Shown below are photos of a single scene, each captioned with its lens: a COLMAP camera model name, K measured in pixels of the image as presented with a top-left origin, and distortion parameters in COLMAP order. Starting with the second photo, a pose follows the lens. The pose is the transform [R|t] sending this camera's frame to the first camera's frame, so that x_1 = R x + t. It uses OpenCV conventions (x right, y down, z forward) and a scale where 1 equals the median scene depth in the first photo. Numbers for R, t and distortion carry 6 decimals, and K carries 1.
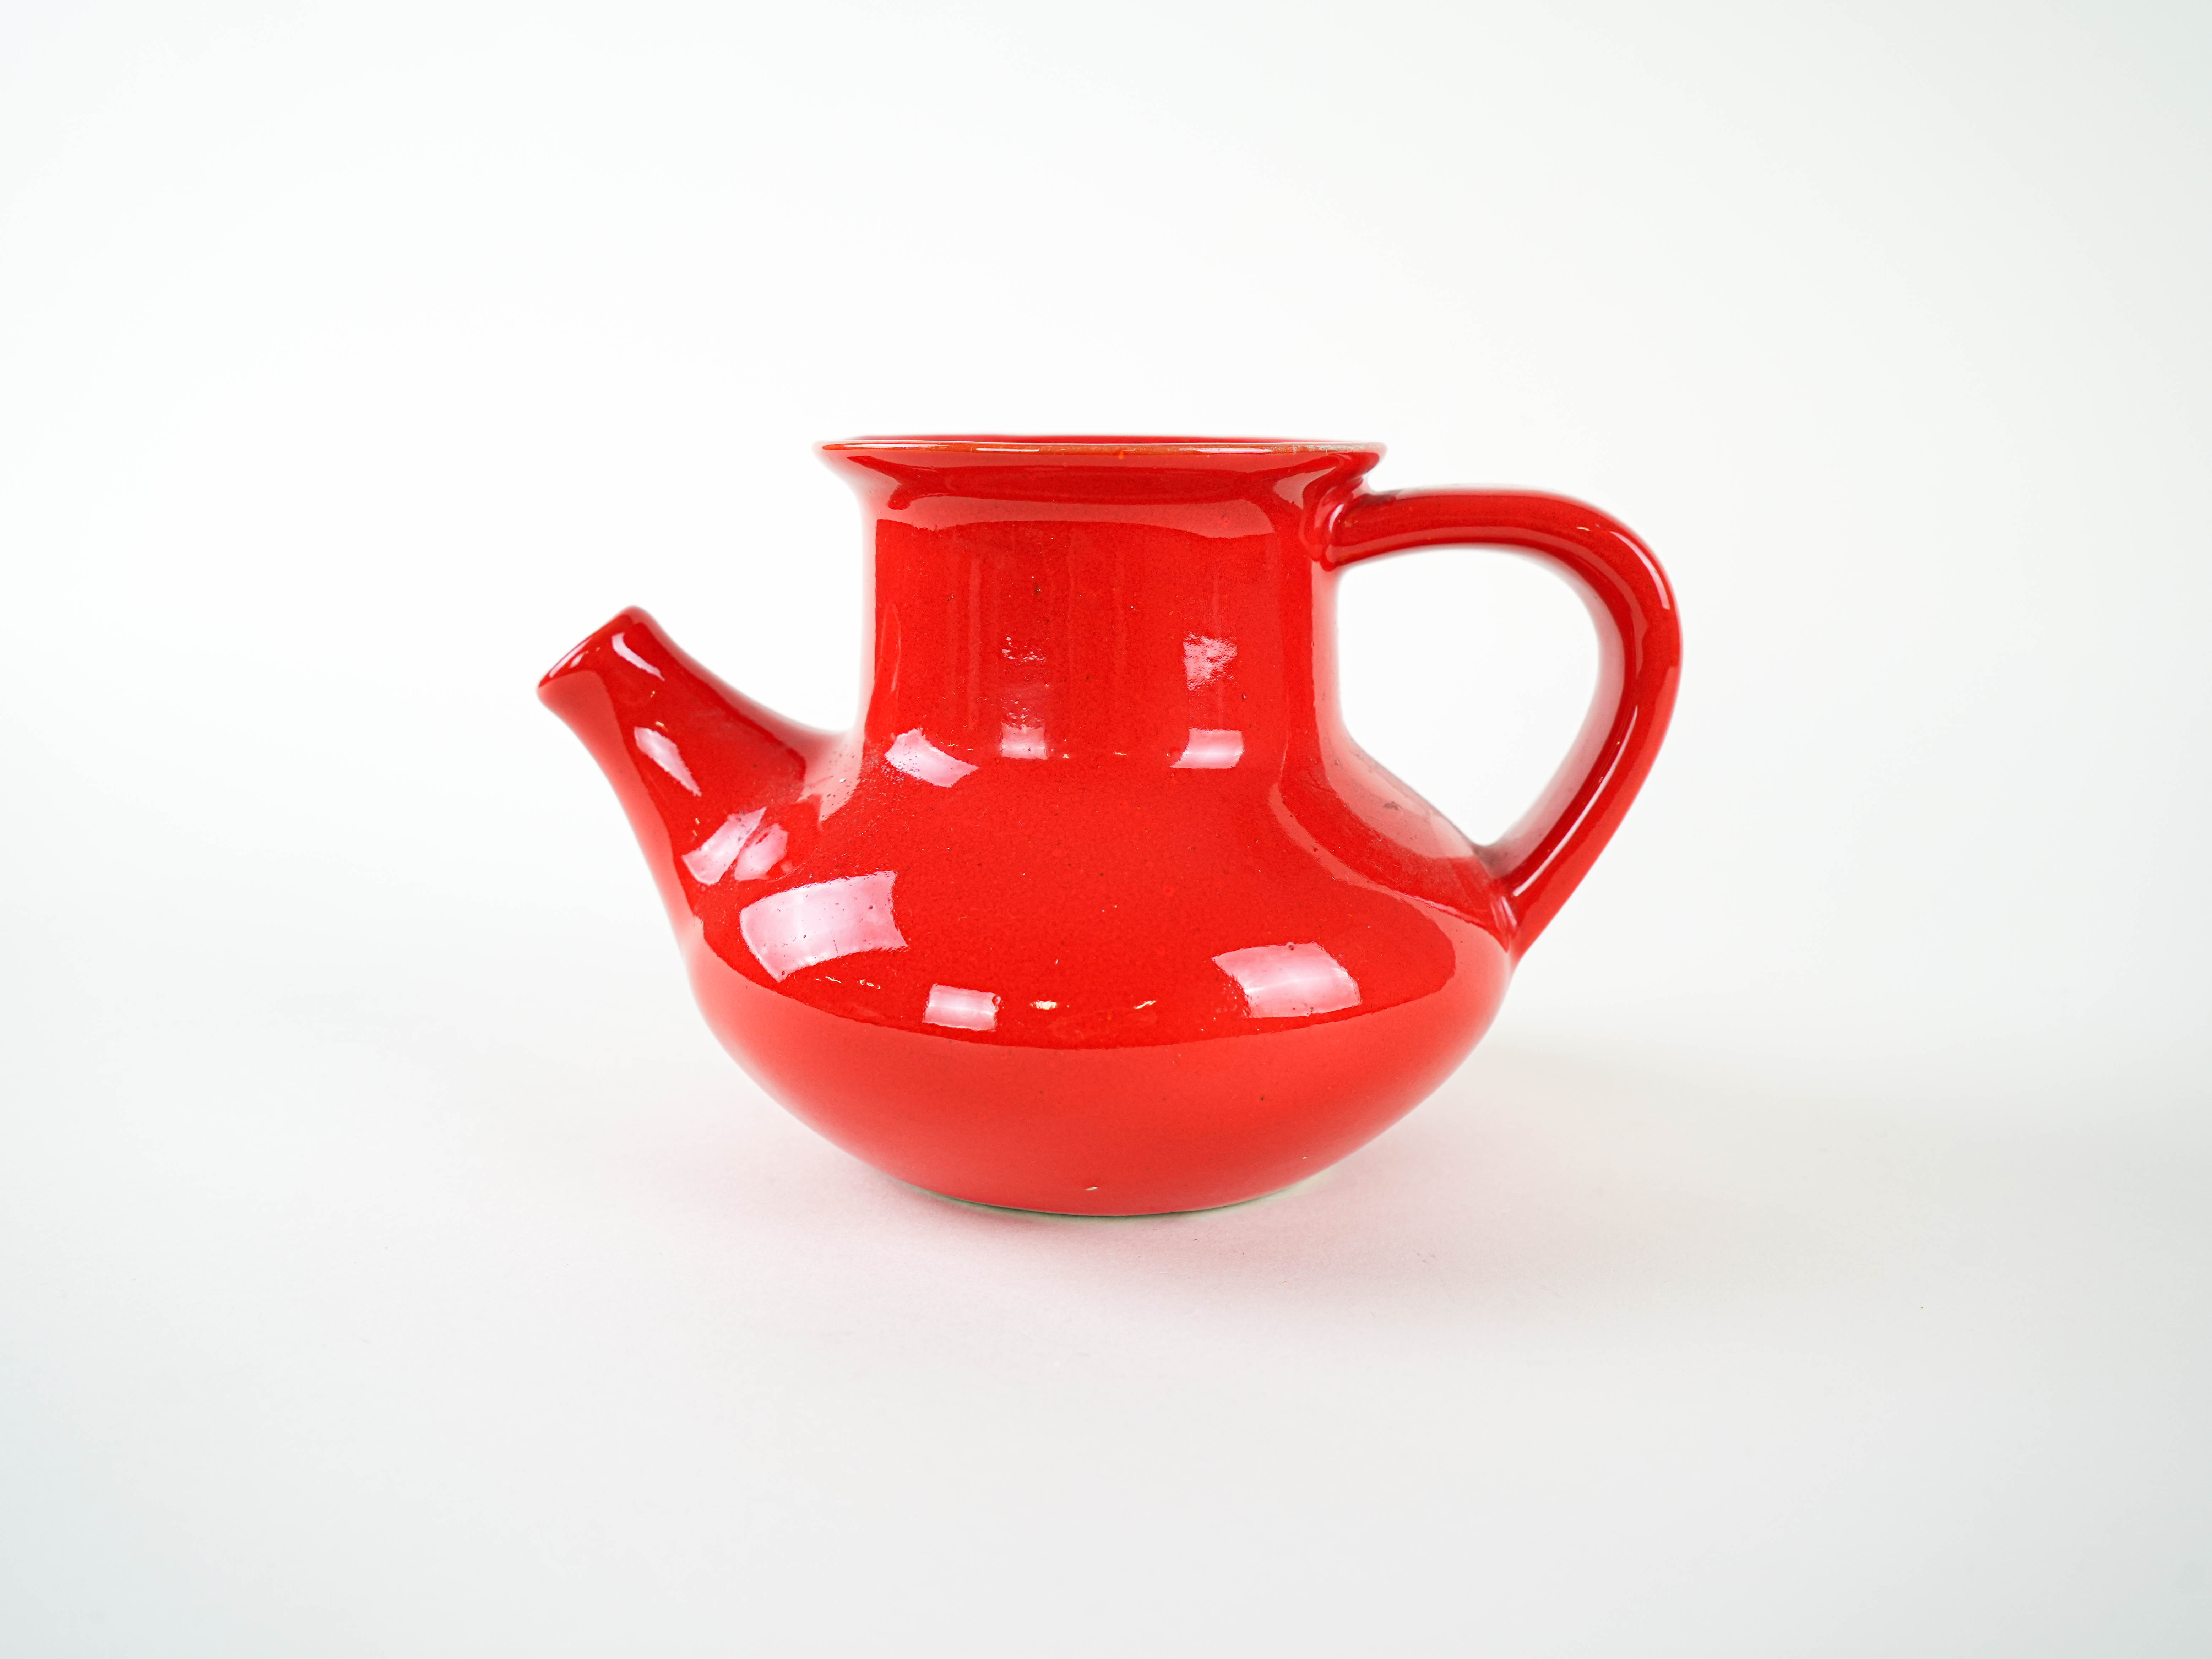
lens RADIAL K [[1911.8, 0, 1098.8], [0, 1911.8, 833.9], [0, 0, 1]] dist [0.001934, -0.003021]
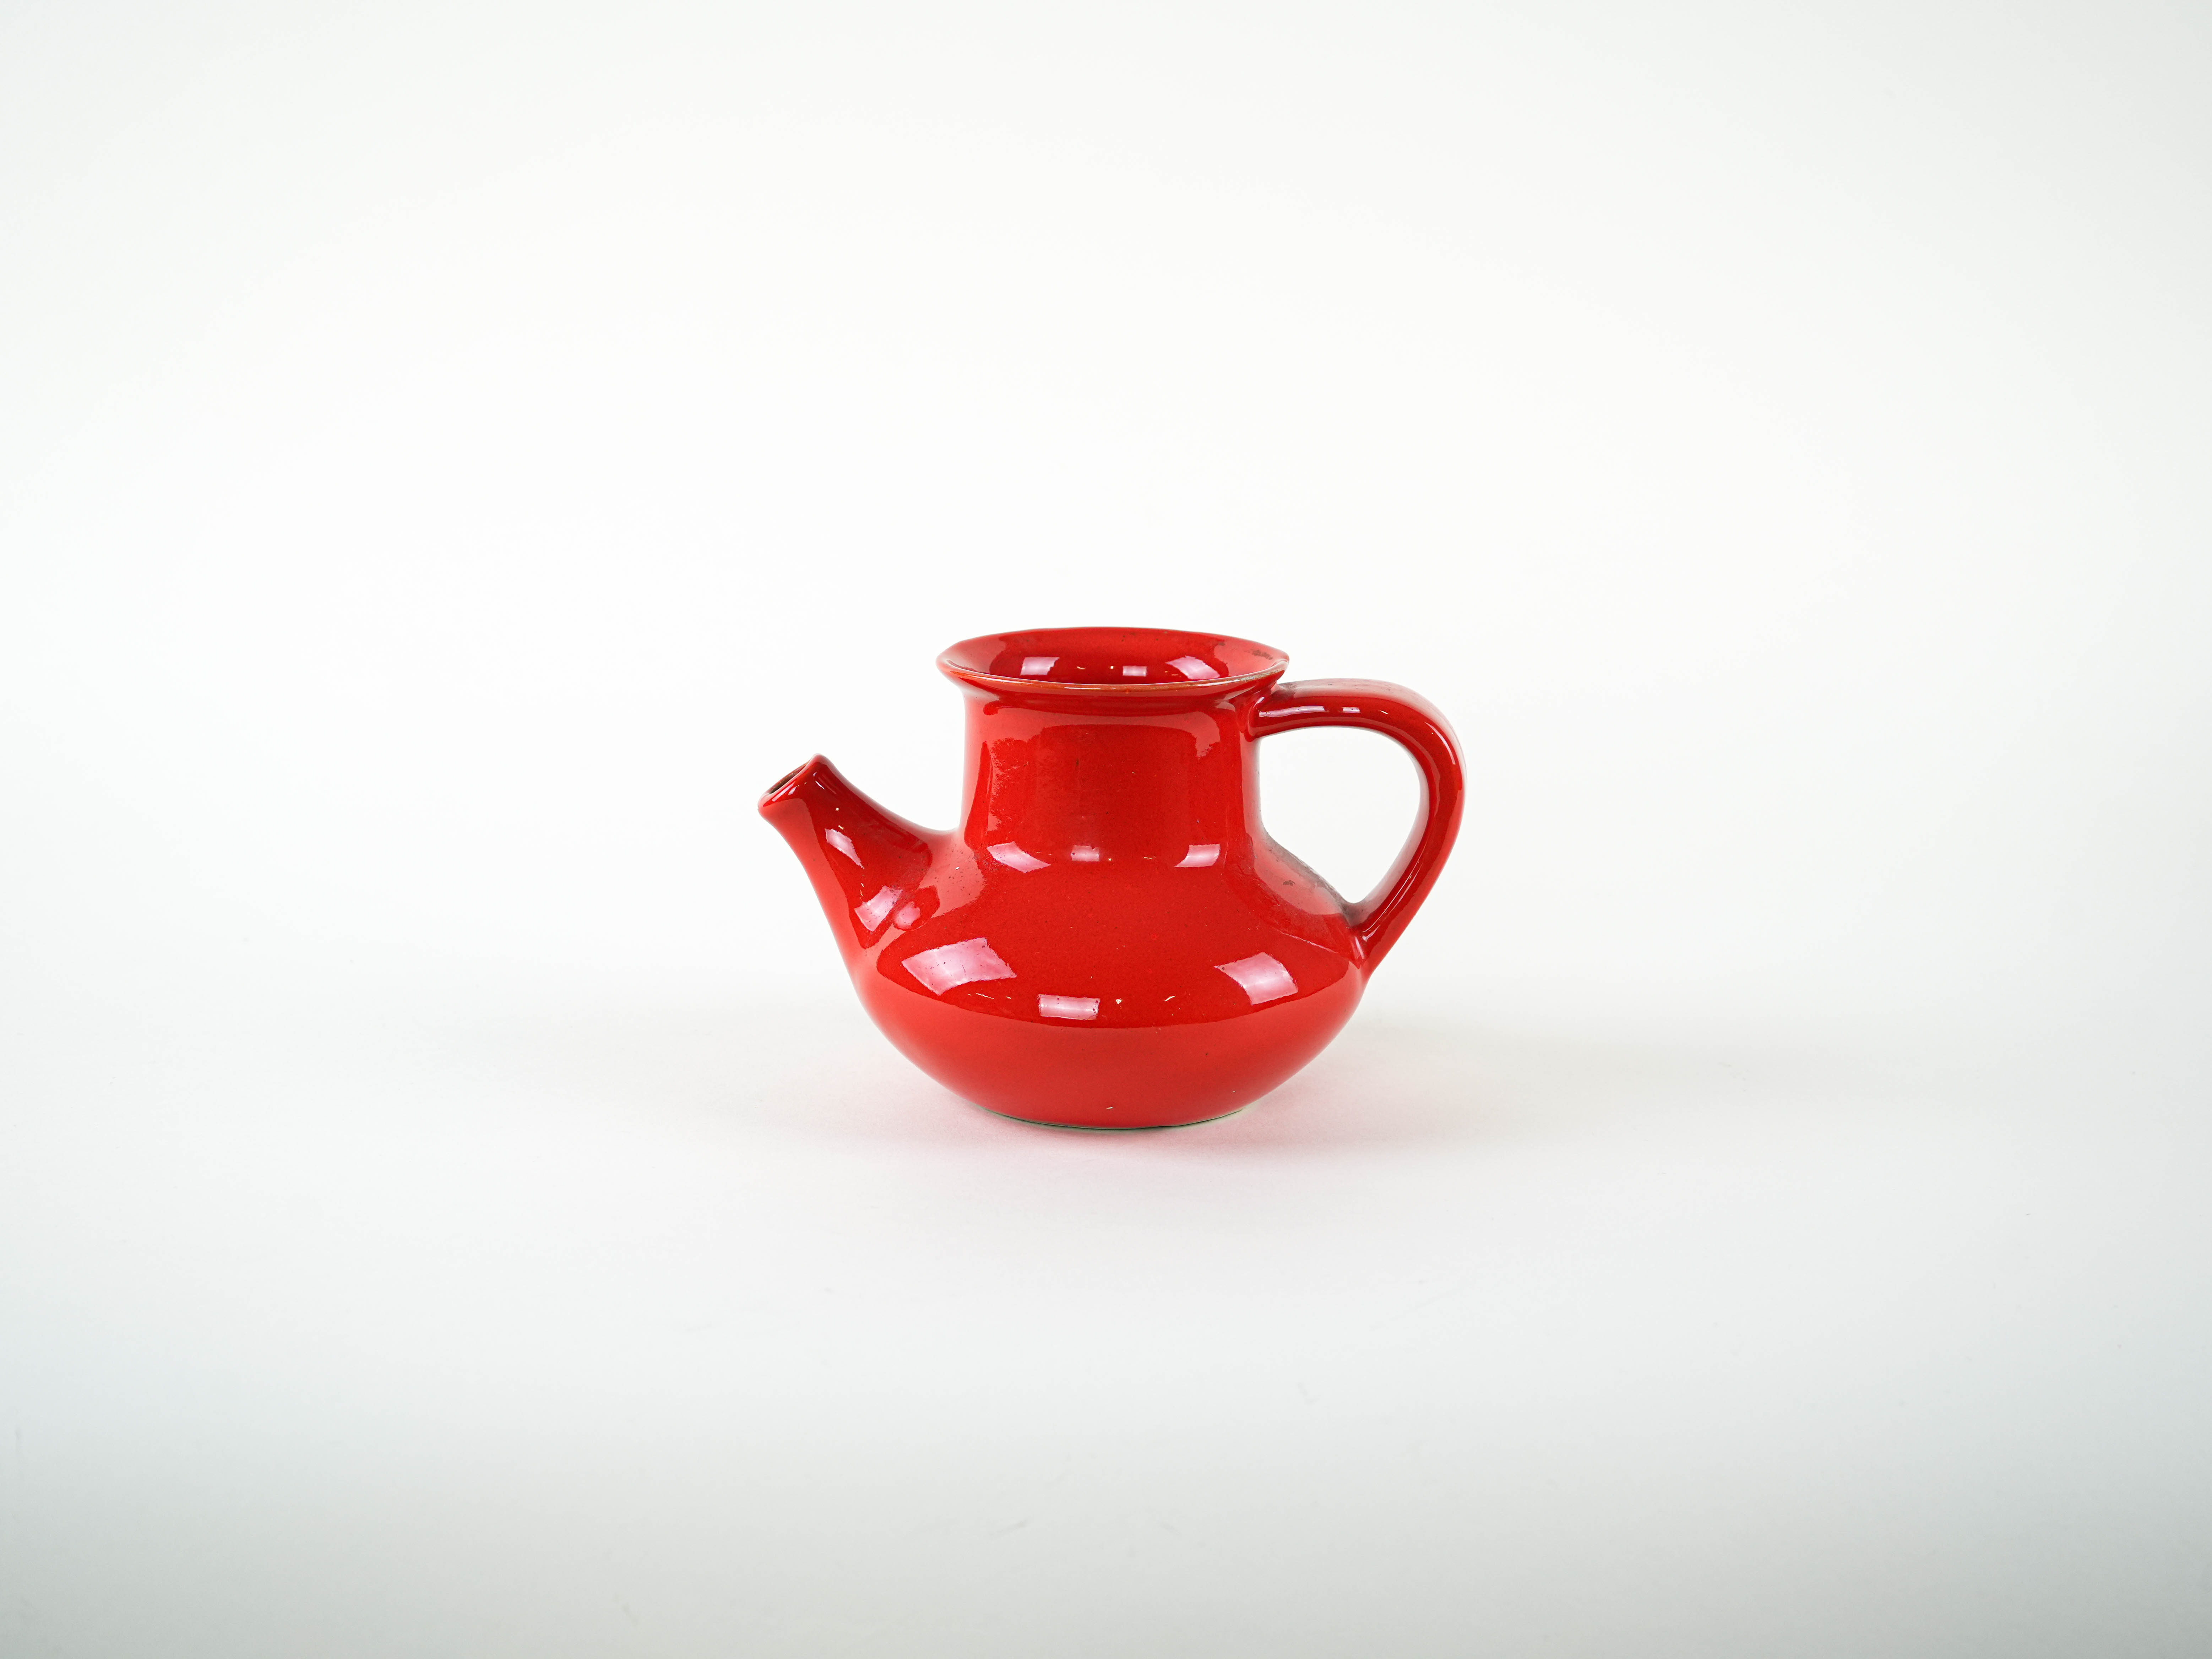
lens RADIAL K [[3228.6, 0, 1108.5], [0, 3228.6, 830.1], [0, 0, 1]] dist [-0.030453, 0.000000]
pose [[0.988298, 0.003551, 0.152493, -0.446866], [-0.003986, 0.999989, 0.002547, -0.070386], [-0.152482, -0.003125, 0.988301, -1.803230]]
